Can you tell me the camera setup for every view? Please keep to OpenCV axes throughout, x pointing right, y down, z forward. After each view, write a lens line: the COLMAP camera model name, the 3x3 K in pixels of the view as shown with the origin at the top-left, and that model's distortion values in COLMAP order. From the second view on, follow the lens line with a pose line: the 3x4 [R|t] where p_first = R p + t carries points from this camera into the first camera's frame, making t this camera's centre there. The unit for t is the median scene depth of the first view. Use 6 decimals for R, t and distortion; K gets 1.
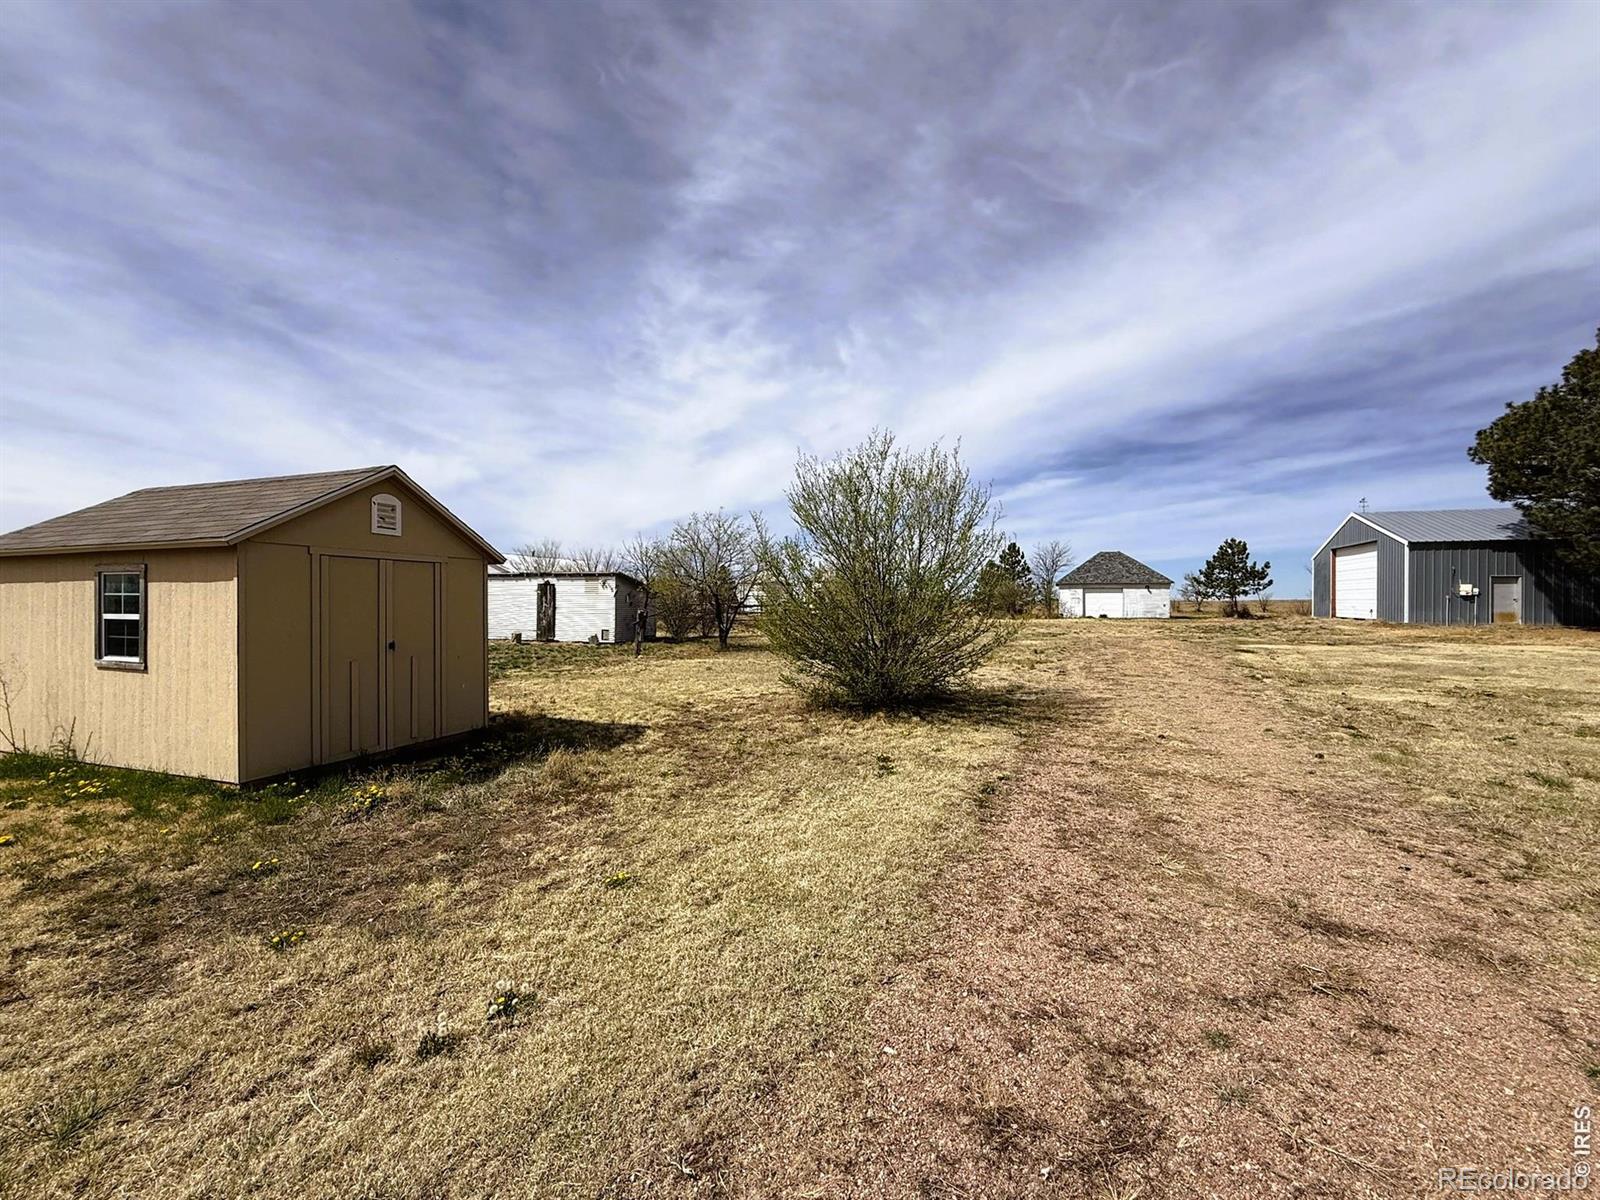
lens RADIAL K [[660.1, 0, 800.0], [0, 660.1, 600.0], [0, 0, 1]] dist [-0.000025, 0.000230]
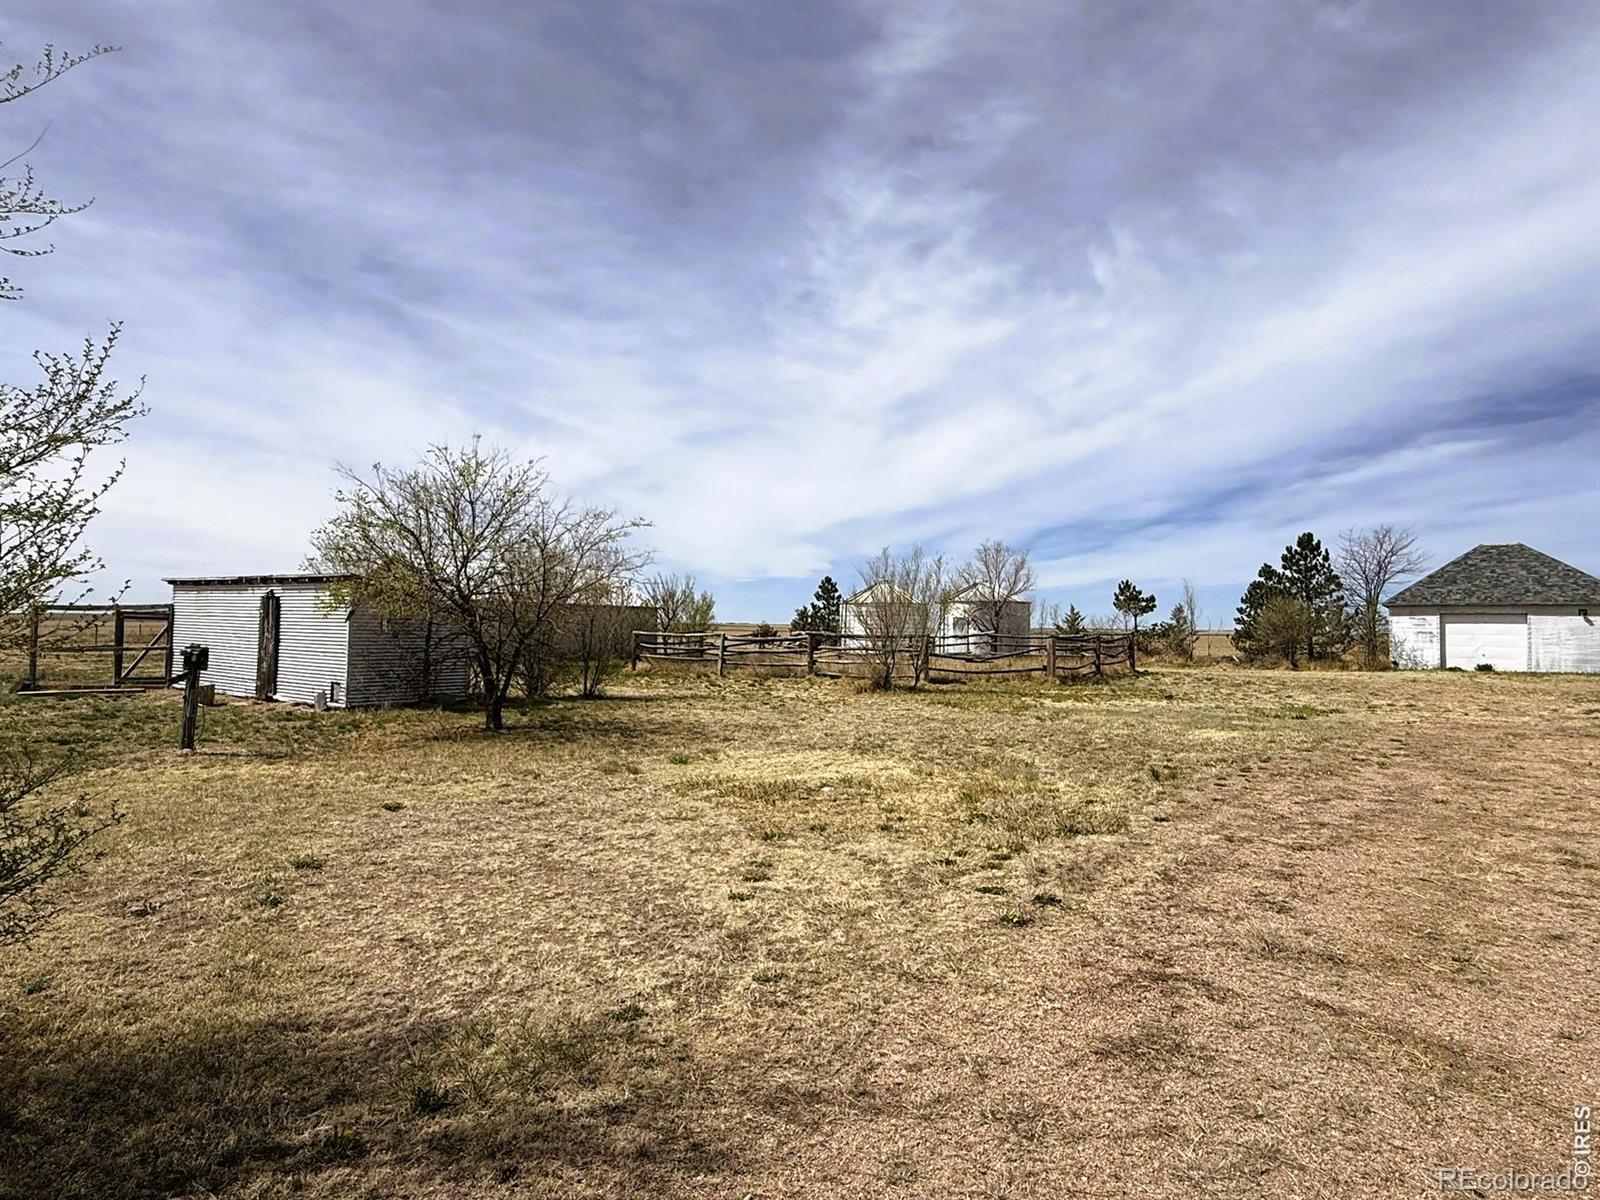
lens RADIAL K [[915.7, 0, 795.1], [0, 915.7, 648.3], [0, 0, 1]] dist [-0.001728, 0.000116]
pose [[0.968852, 0.014729, -0.247201, 0.207430], [-0.009799, 0.999728, 0.021161, -0.001914], [0.247445, -0.018079, 0.968733, 0.305946]]
